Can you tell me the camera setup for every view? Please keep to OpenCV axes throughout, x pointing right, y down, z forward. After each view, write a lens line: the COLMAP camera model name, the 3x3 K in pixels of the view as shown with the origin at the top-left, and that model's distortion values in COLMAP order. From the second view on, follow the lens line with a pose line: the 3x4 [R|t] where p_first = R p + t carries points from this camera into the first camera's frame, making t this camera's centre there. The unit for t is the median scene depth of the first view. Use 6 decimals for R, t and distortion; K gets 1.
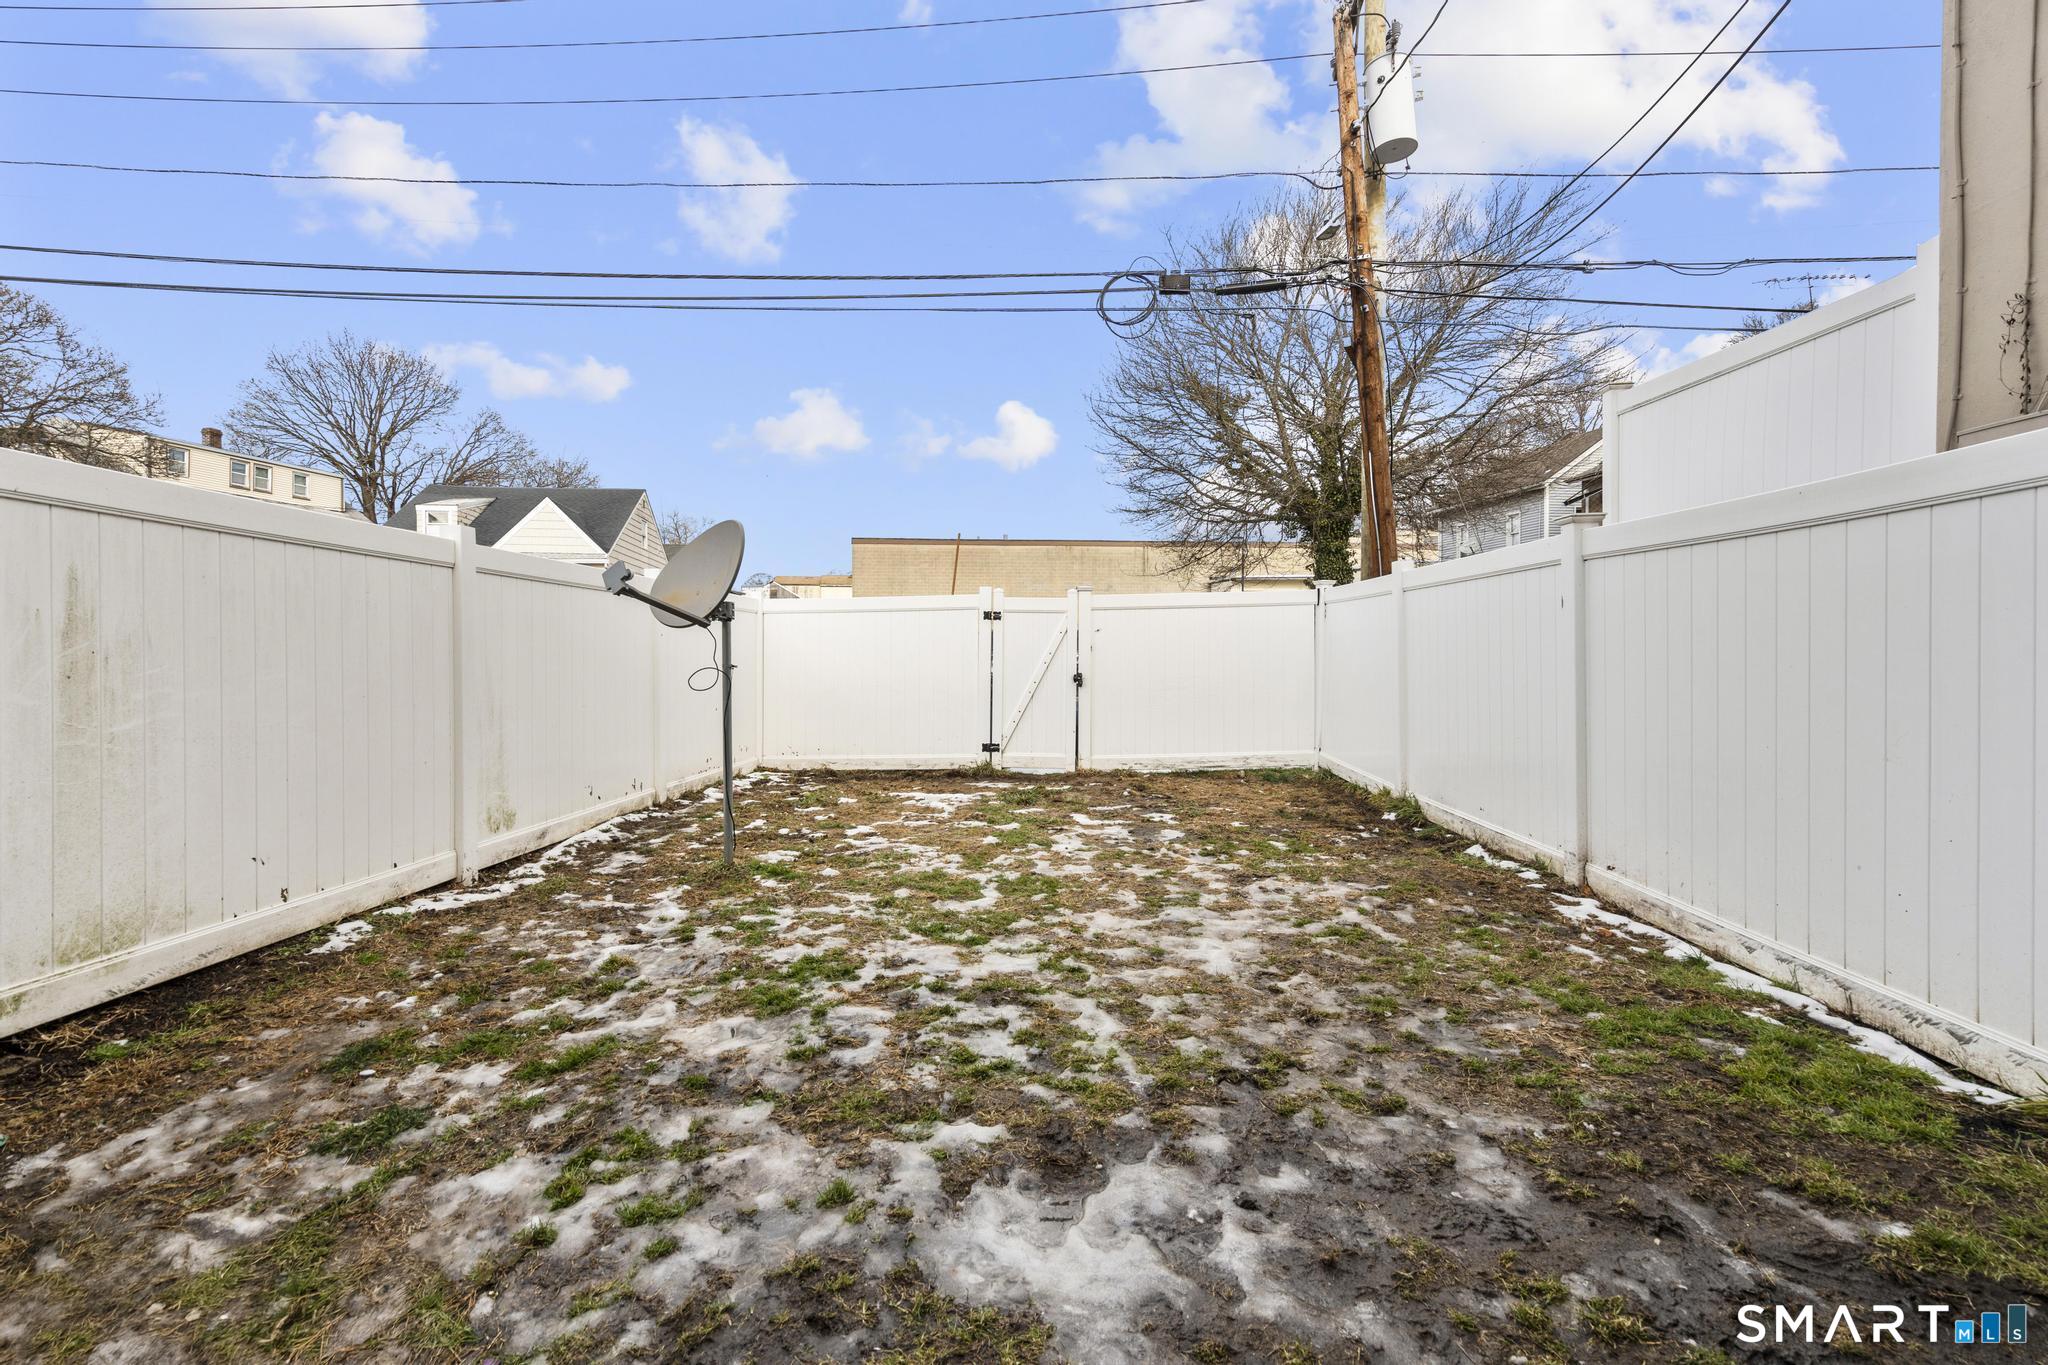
lens RADIAL K [[914.8, 0, 1020.6], [0, 914.8, 685.8], [0, 0, 1]] dist [-0.007606, 0.002318]
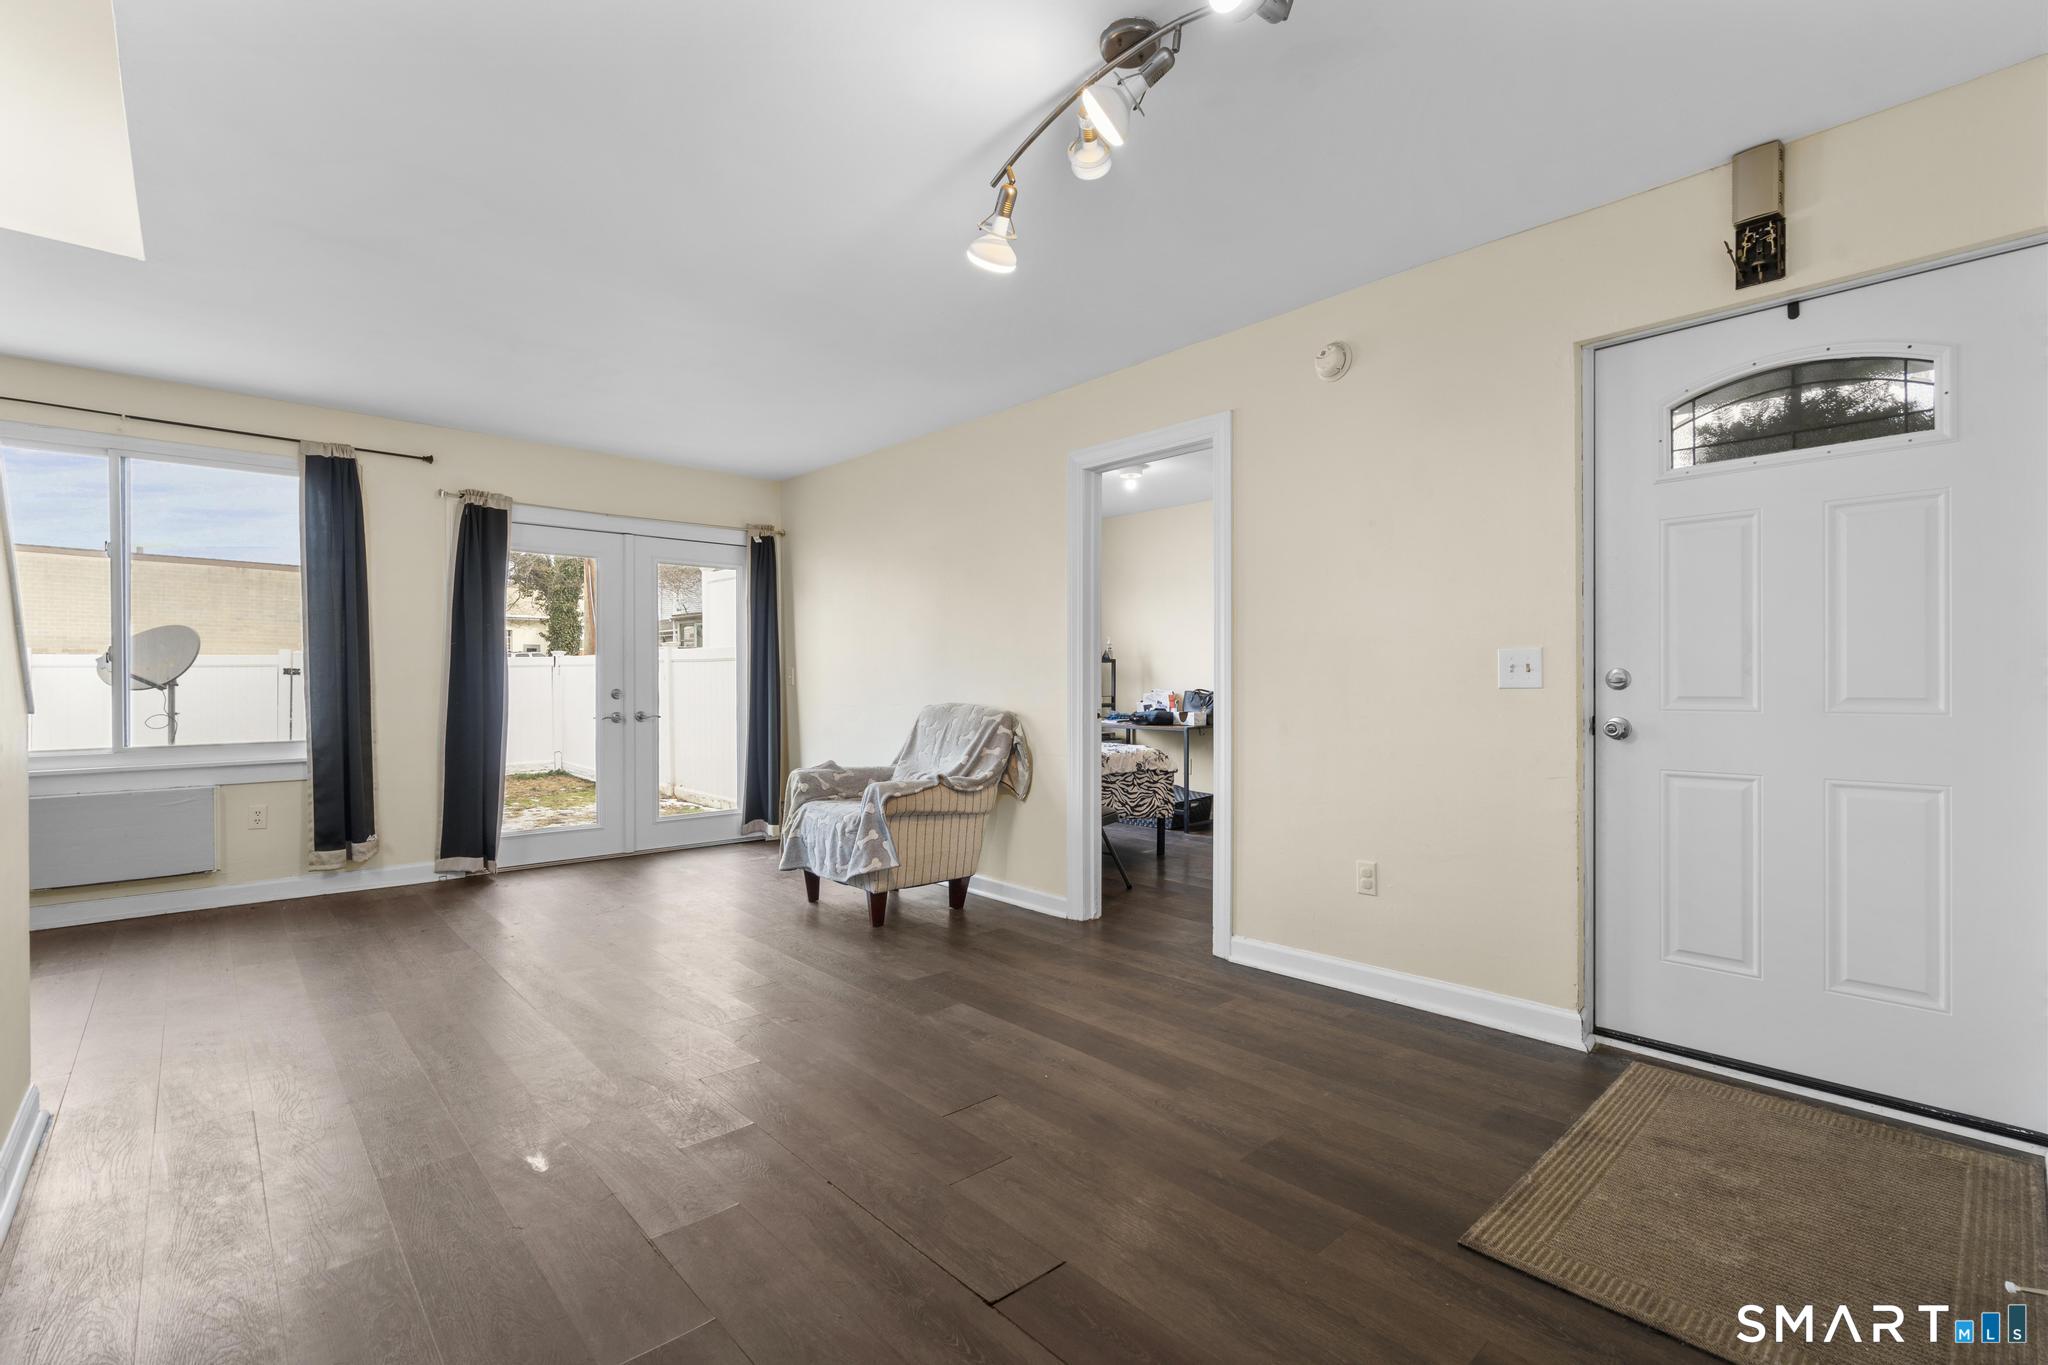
lens RADIAL K [[914.8, 0, 1020.6], [0, 914.8, 685.8], [0, 0, 1]] dist [-0.007606, 0.002318]
pose [[0.704194, 0.002079, 0.710004, -0.221157], [0.026060, 0.999246, -0.028772, 0.009484], [-0.709529, 0.038764, 0.703609, -0.662042]]
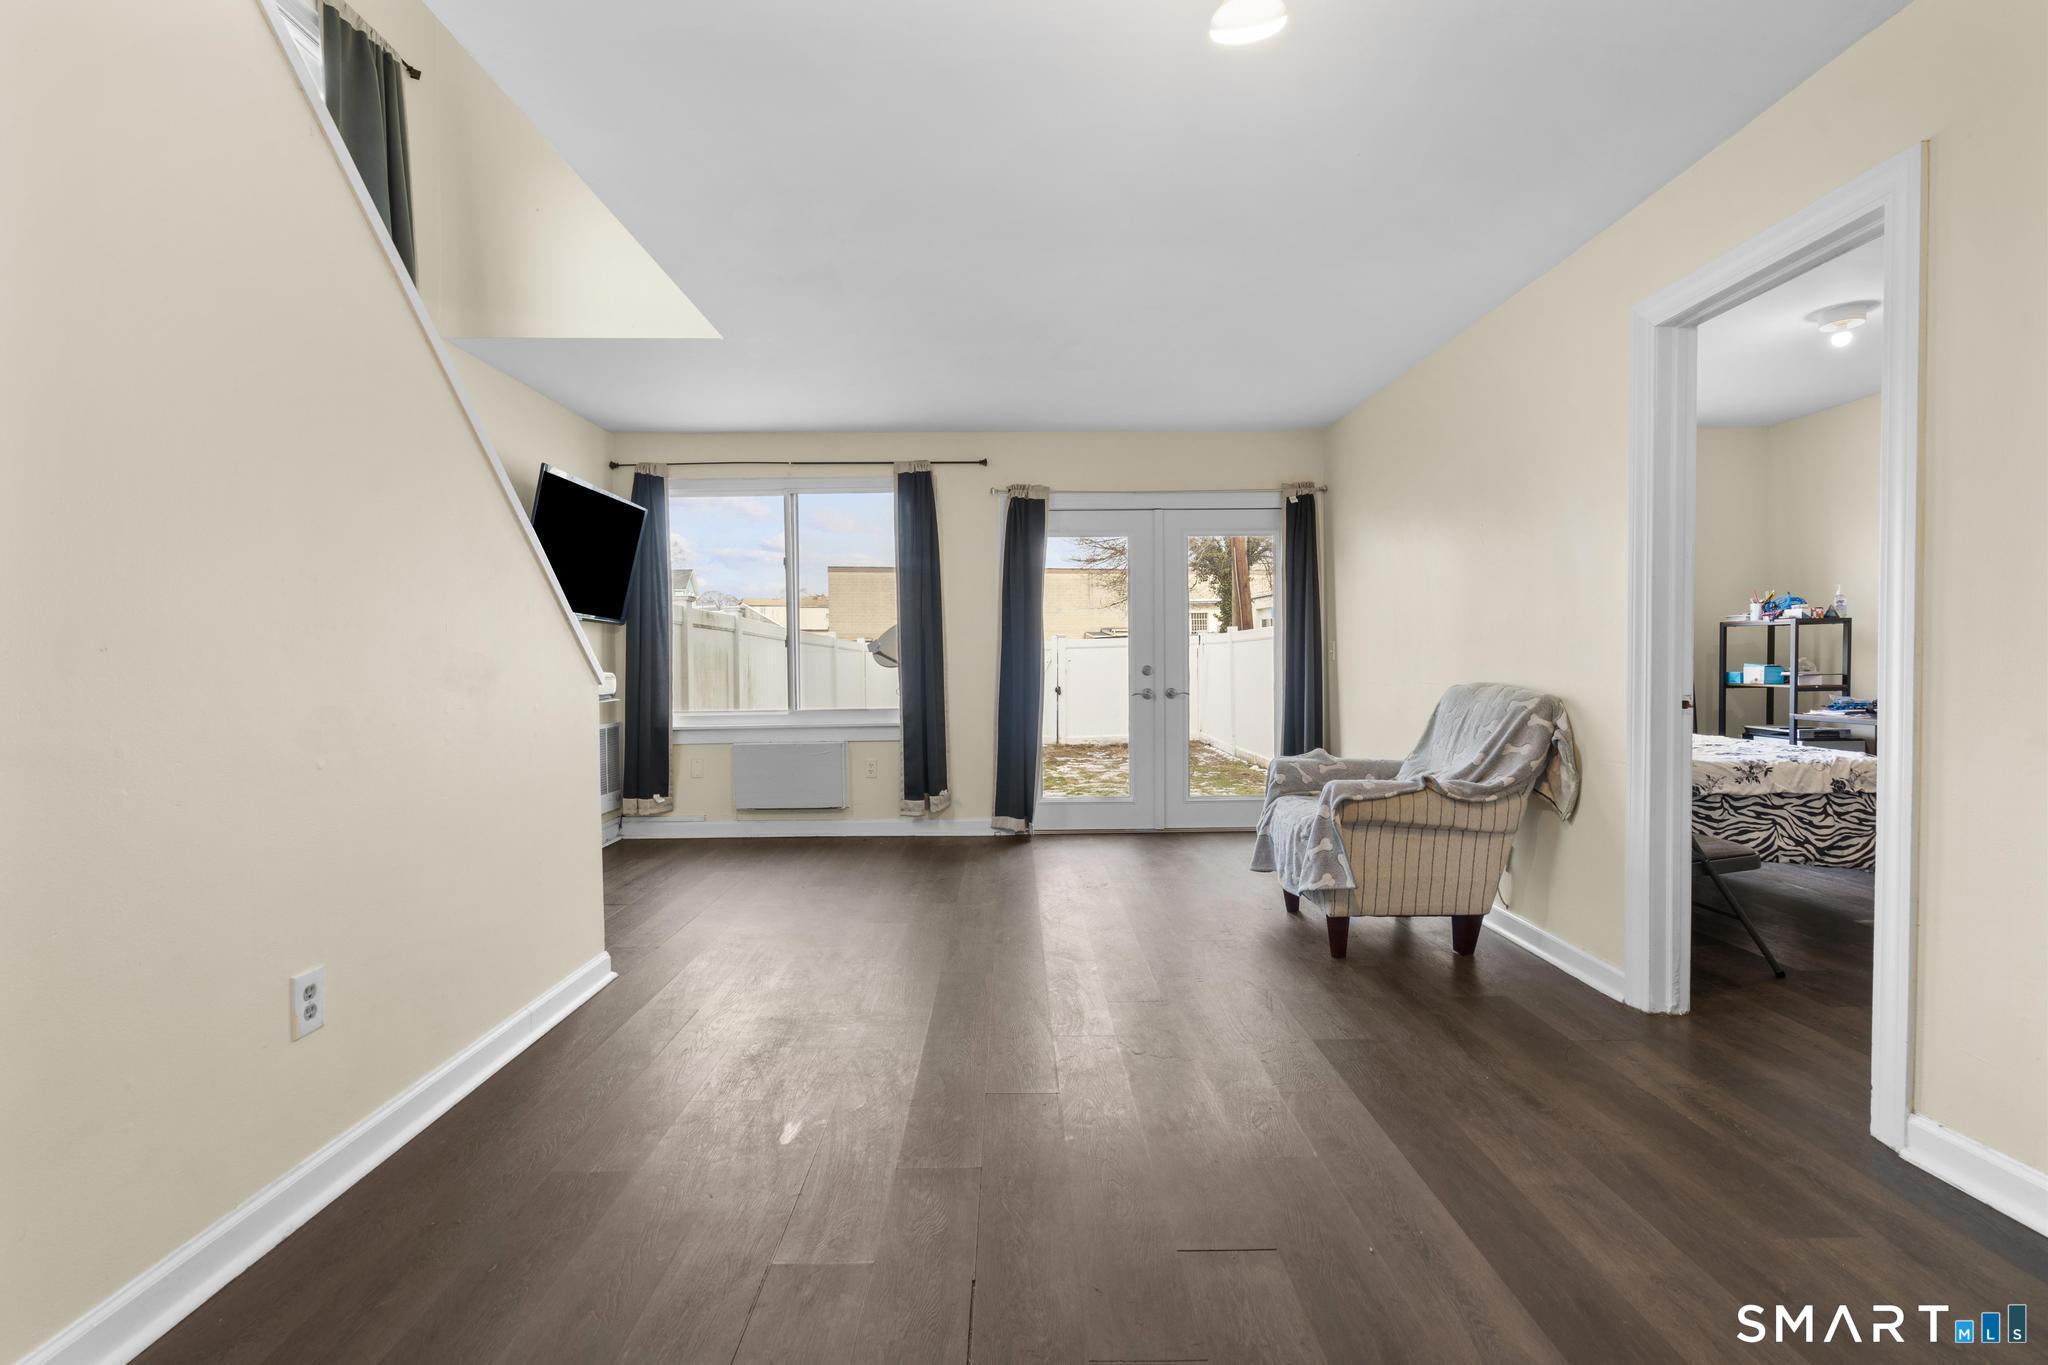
lens RADIAL K [[915.6, 0, 1024.0], [0, 915.6, 682.5], [0, 0, 1]] dist [-0.002323, 0.000648]
pose [[0.997844, -0.004551, 0.065477, -0.105100], [0.005811, 0.999801, -0.019078, 0.009715], [-0.065377, 0.019417, 0.997672, -0.649011]]
